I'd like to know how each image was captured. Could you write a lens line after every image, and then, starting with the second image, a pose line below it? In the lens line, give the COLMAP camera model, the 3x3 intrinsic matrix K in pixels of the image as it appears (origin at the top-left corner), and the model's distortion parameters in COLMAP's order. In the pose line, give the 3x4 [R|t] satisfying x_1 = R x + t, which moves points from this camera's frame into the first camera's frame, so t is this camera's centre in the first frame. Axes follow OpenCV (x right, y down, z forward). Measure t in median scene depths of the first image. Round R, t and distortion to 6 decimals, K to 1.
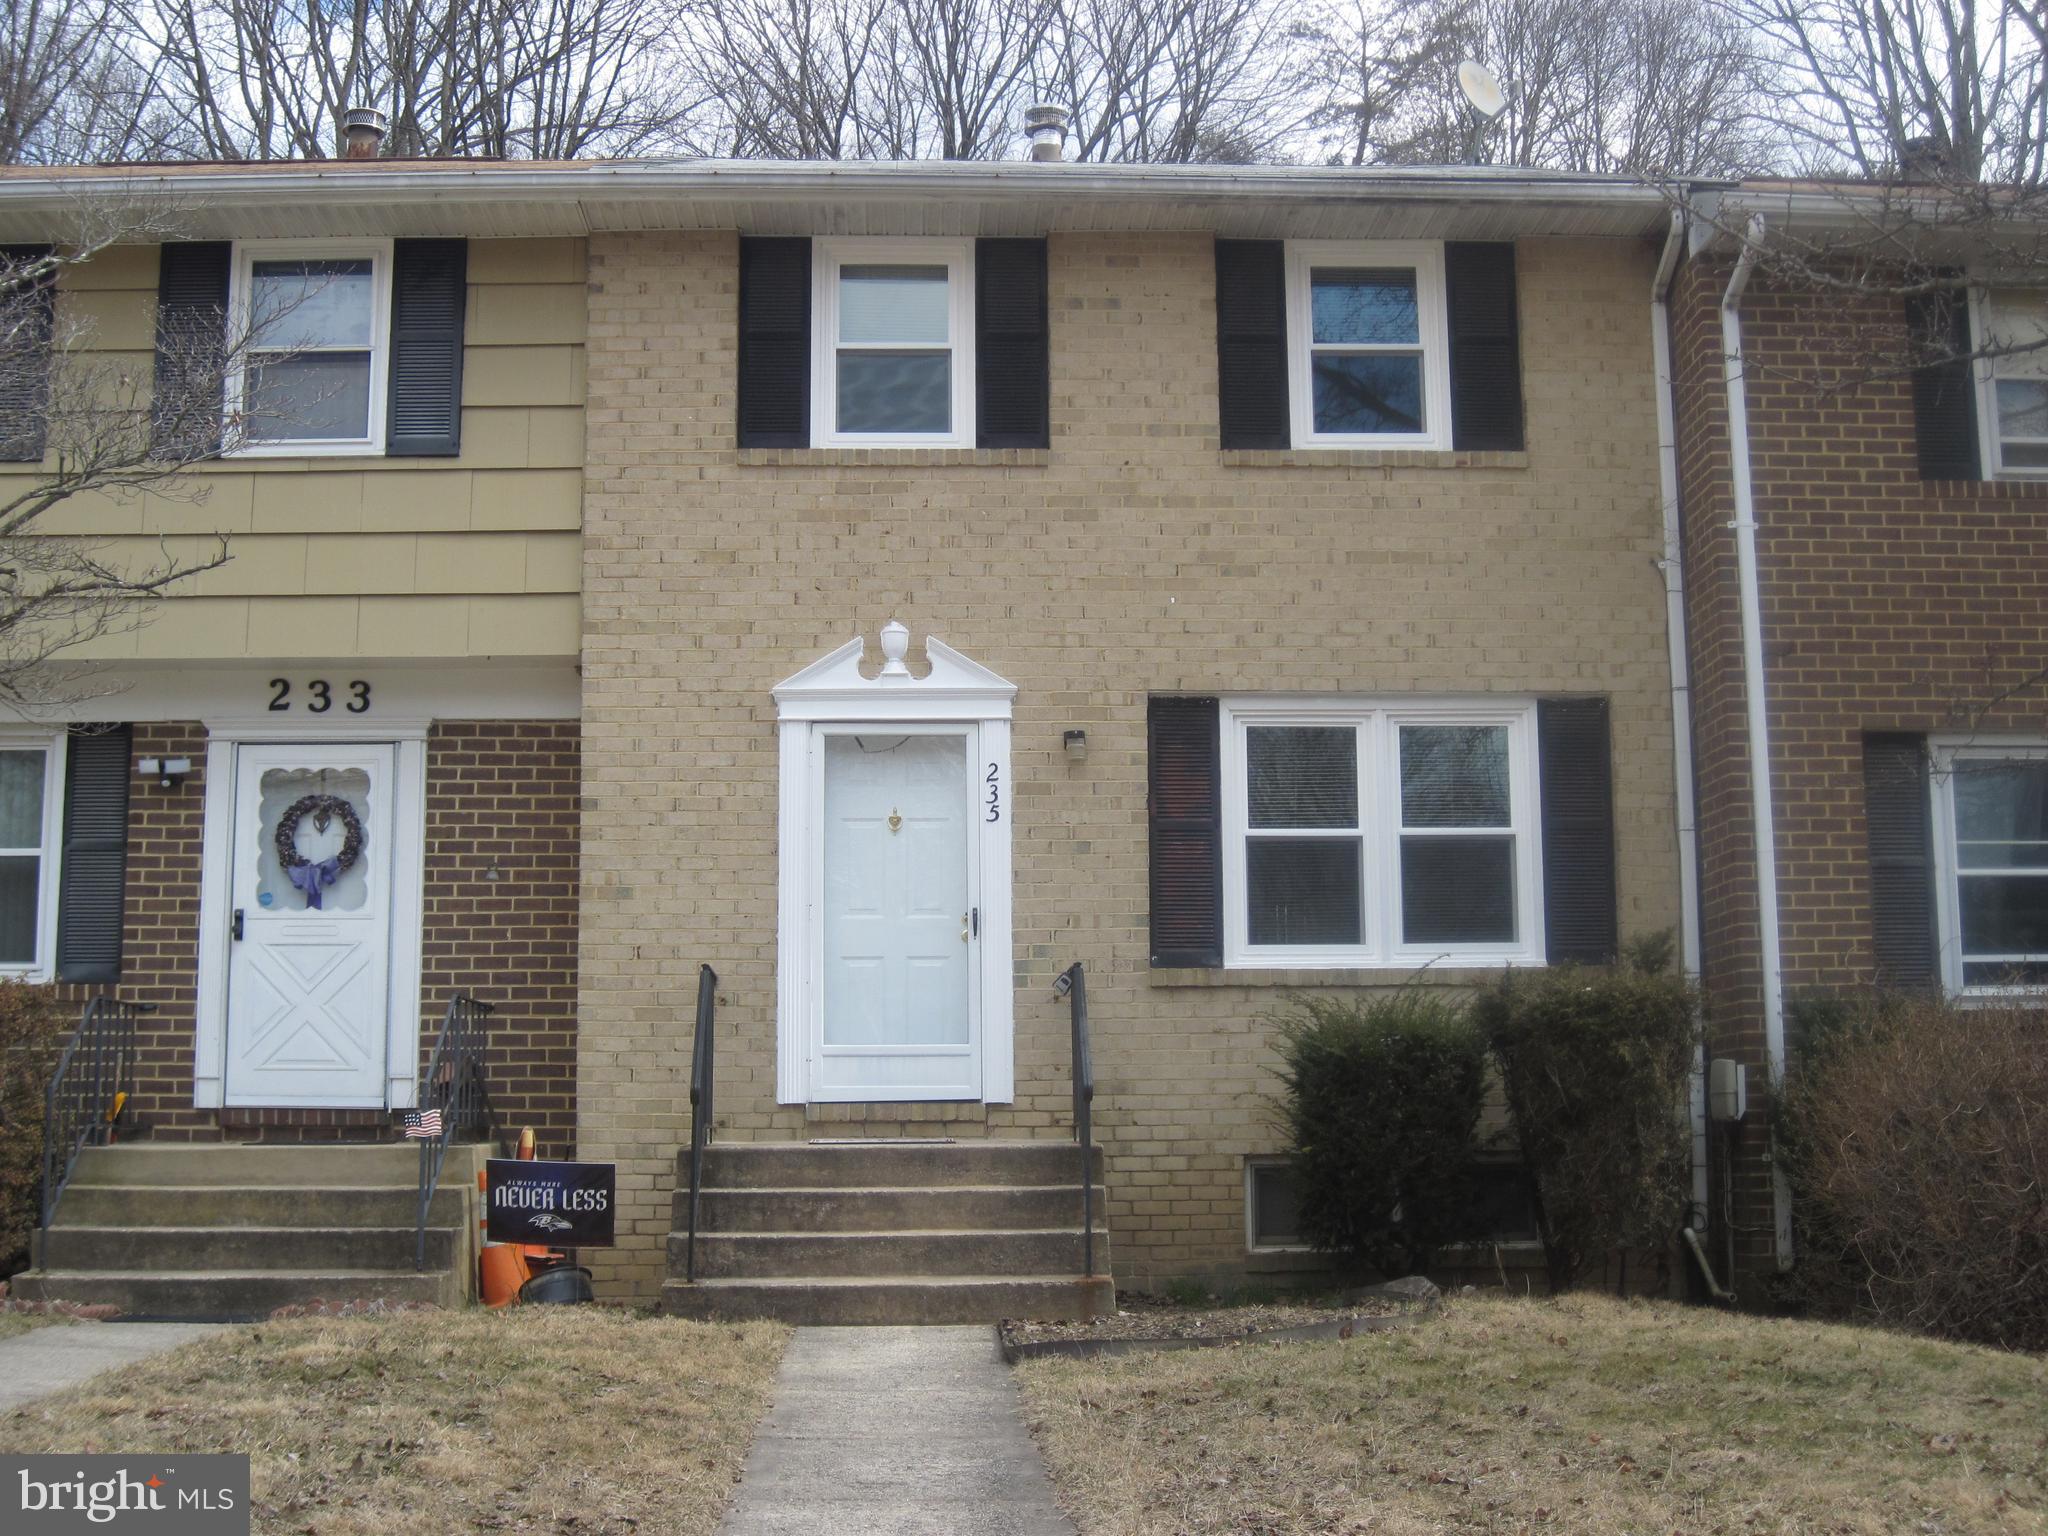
lens RADIAL K [[2683.0, 0, 1024.0], [0, 2683.0, 768.0], [0, 0, 1]] dist [-0.159863, 0.047867]
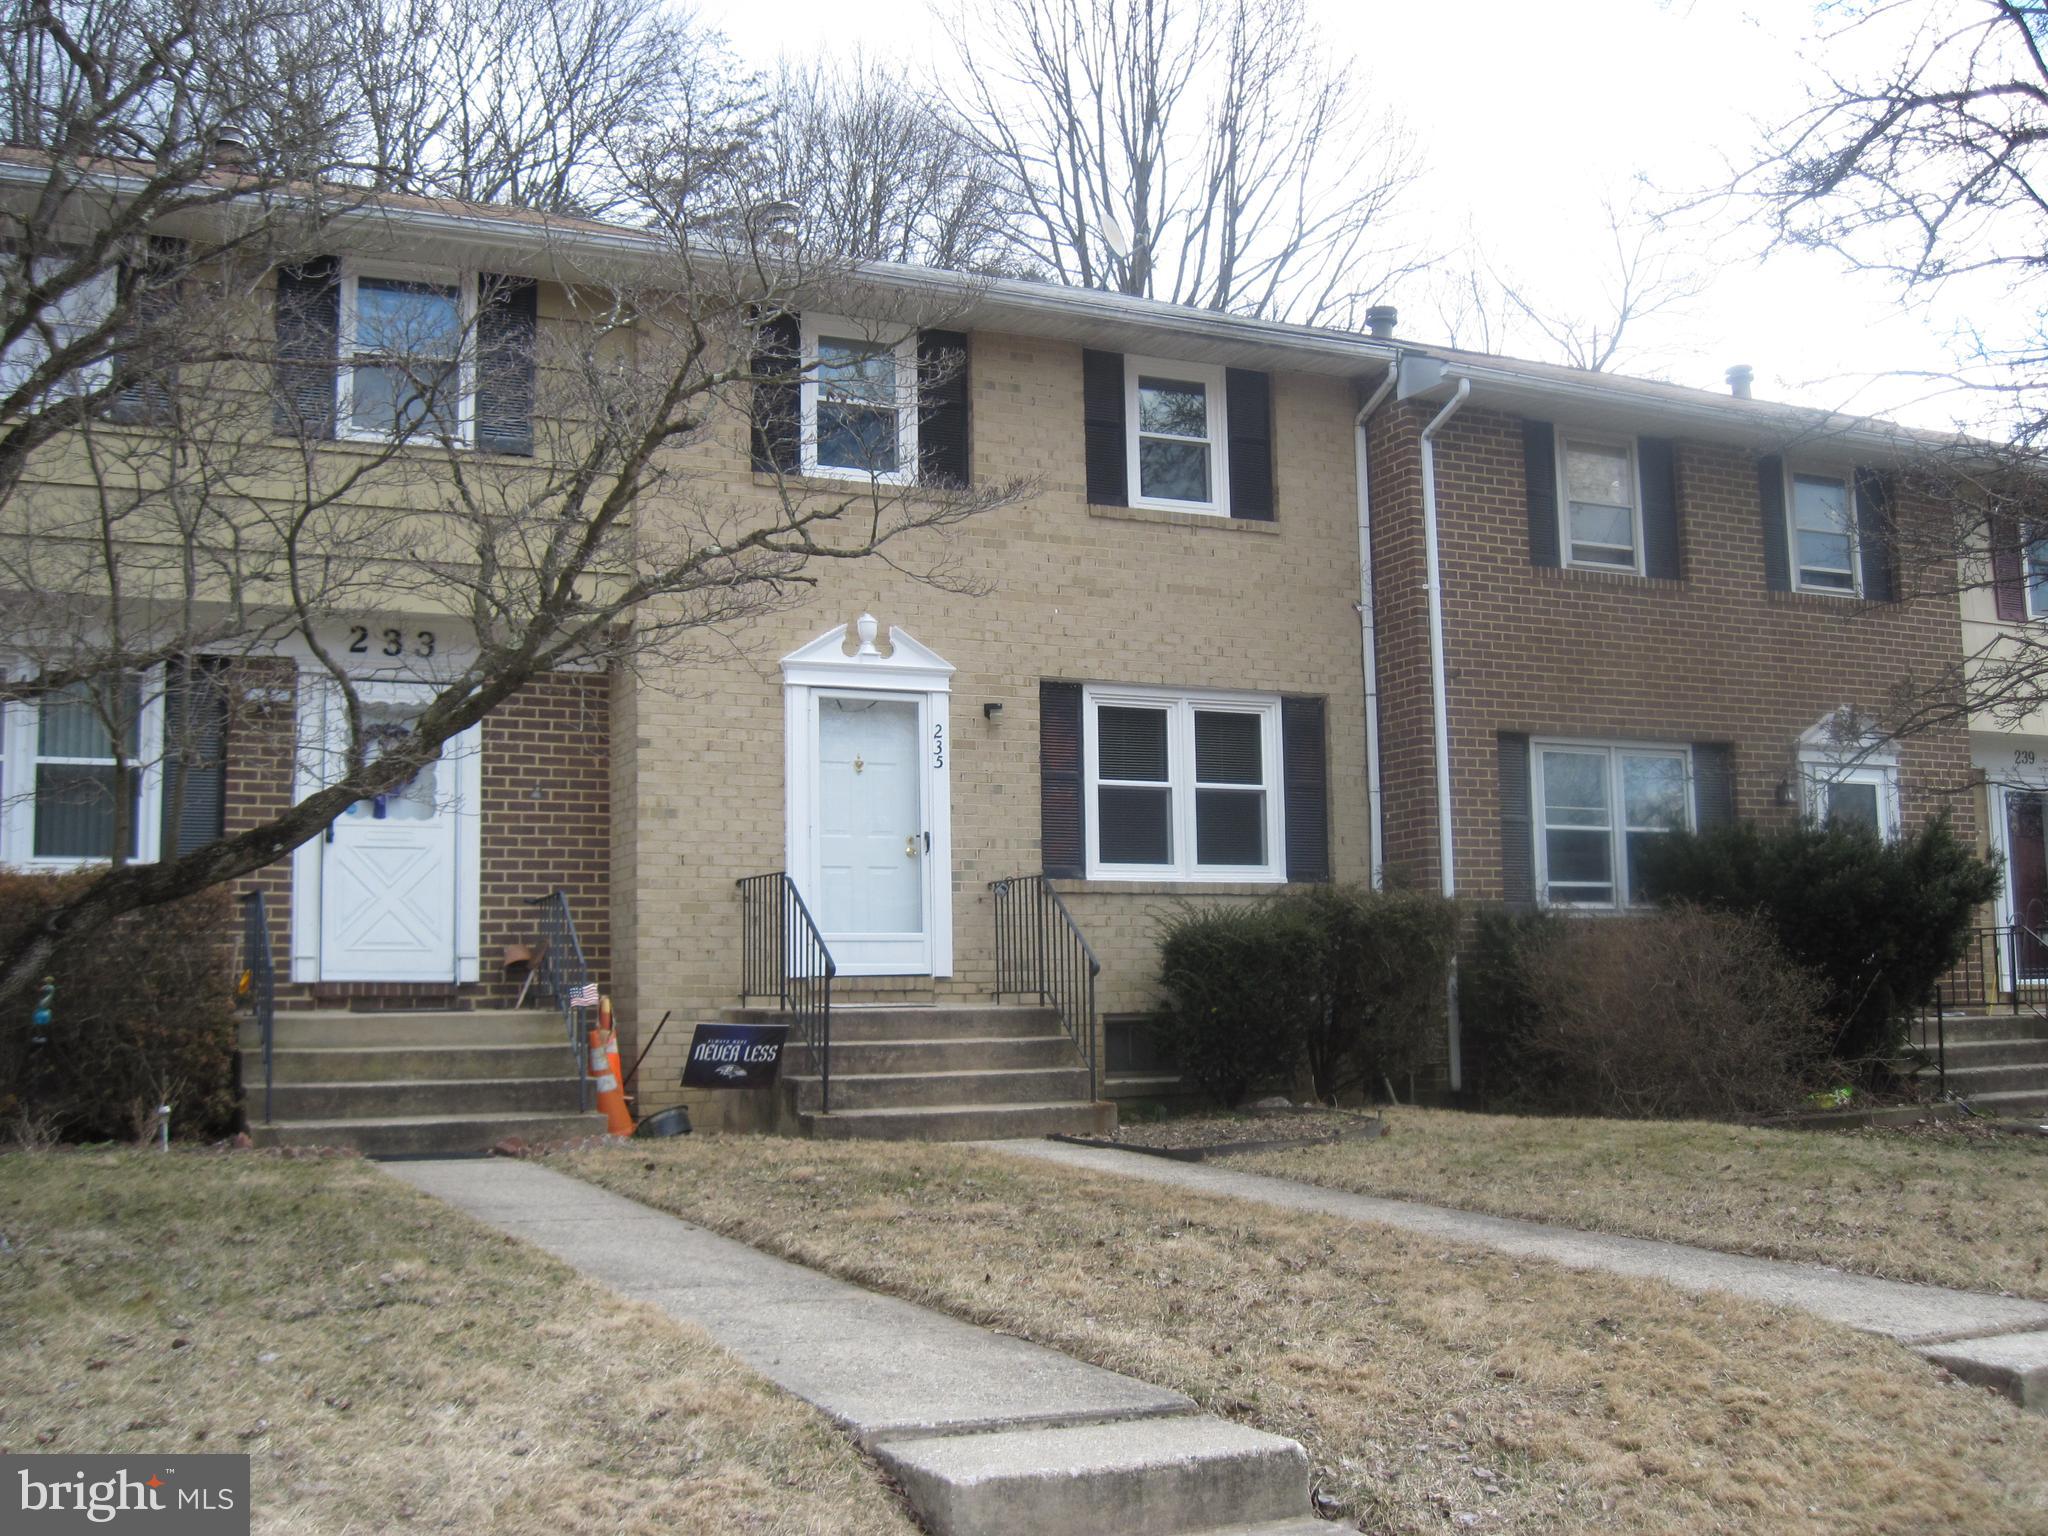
lens RADIAL K [[2122.1, 0, 1024.0], [0, 2122.1, 768.0], [0, 0, 1]] dist [-0.150795, 0.070462]
pose [[0.918129, 0.037746, 0.394479, -0.386042], [-0.048986, 0.998629, 0.018458, -0.001654], [-0.393242, -0.036271, 0.918719, 0.006487]]
